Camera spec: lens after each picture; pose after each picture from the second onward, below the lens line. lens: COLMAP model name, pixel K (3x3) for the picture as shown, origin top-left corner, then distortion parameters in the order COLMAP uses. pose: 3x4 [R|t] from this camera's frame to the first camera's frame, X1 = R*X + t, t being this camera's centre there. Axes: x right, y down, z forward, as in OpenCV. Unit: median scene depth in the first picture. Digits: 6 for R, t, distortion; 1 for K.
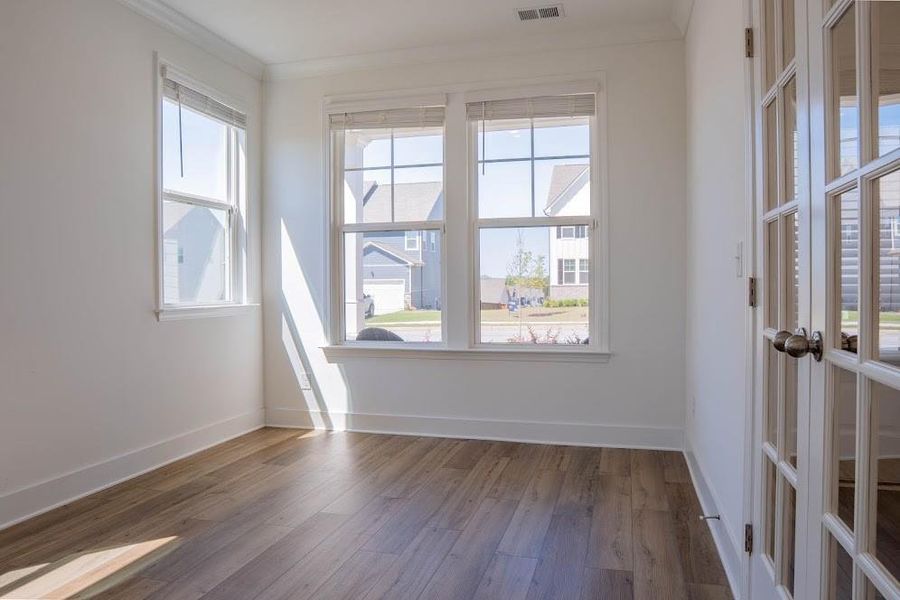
lens RADIAL K [[651.2, 0, 450.0], [0, 651.2, 300.0], [0, 0, 1]] dist [-0.107641, 0.066833]
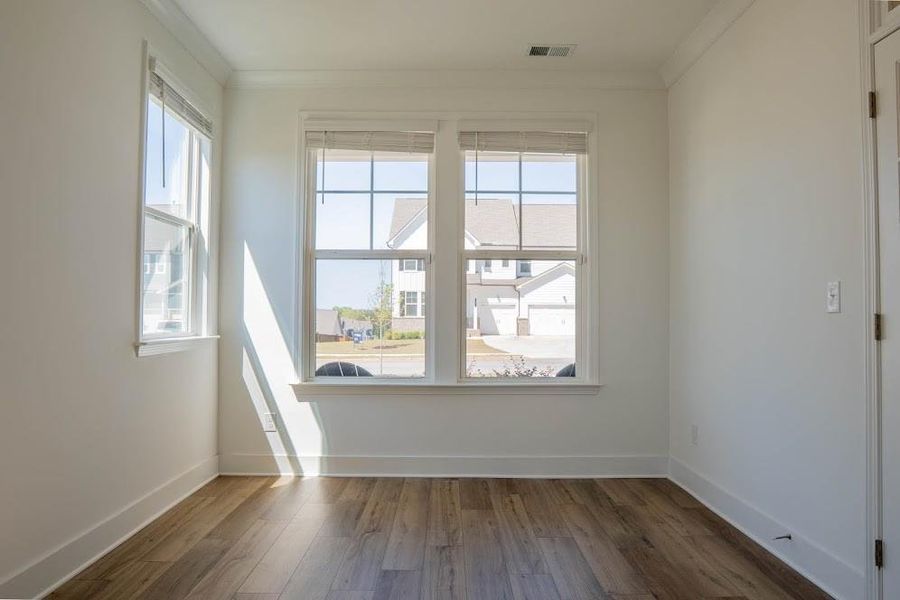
lens RADIAL K [[651.2, 0, 450.0], [0, 651.2, 300.0], [0, 0, 1]] dist [-0.107641, 0.066833]
pose [[0.961952, 0.017067, 0.272685, -0.235183], [-0.003583, 0.998749, -0.049869, -0.000423], [-0.273195, 0.046995, 0.960810, 0.066206]]
